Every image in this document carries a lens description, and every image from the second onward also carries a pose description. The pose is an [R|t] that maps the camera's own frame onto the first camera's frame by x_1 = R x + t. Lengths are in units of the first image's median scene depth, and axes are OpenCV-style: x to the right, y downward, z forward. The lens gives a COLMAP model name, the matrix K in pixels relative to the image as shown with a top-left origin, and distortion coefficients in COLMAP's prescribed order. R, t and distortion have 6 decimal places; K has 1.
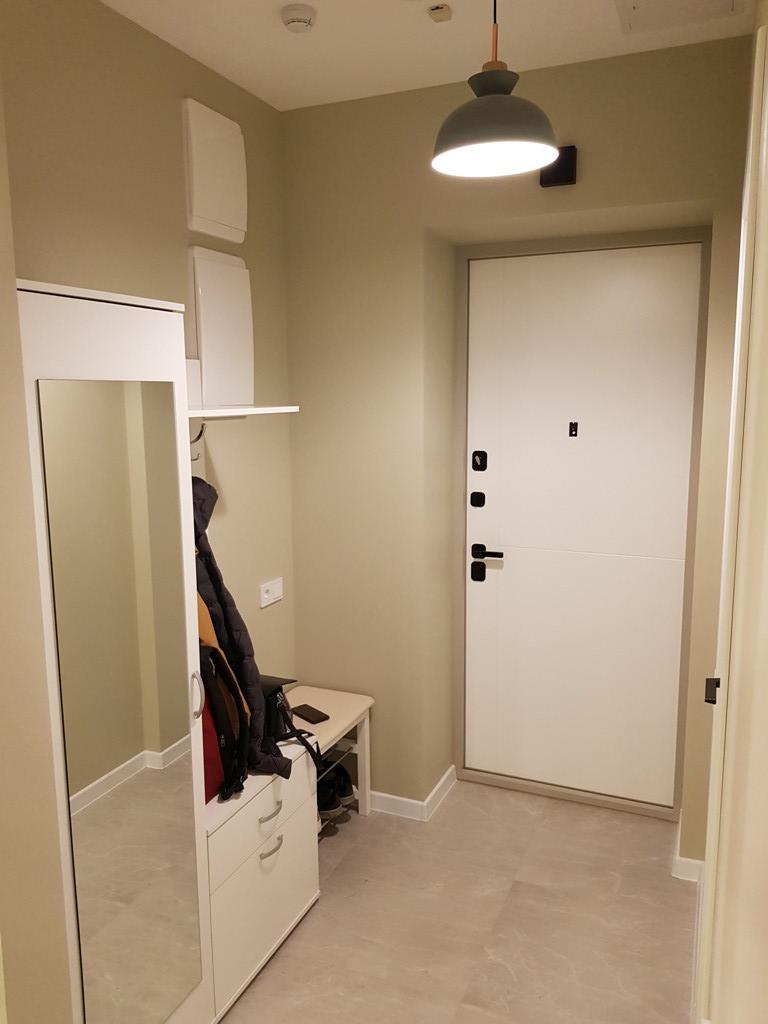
lens RADIAL K [[799.6, 0, 376.7], [0, 799.6, 515.1], [0, 0, 1]] dist [0.049347, -0.028136]
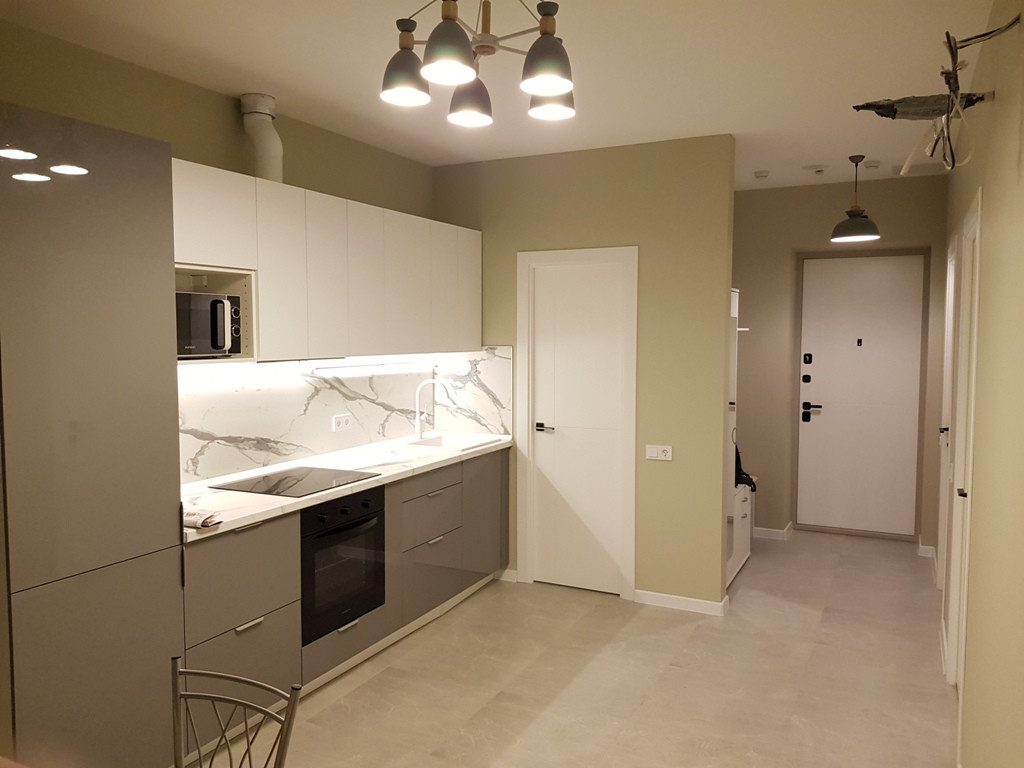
lens RADIAL K [[799.6, 0, 508.4], [0, 799.6, 378.0], [0, 0, 1]] dist [0.049347, -0.028136]
pose [[0.998344, 0.014487, -0.055679, -0.490649], [-0.019387, 0.995888, -0.088498, 0.166833], [0.054168, 0.089431, 0.994519, -0.985112]]
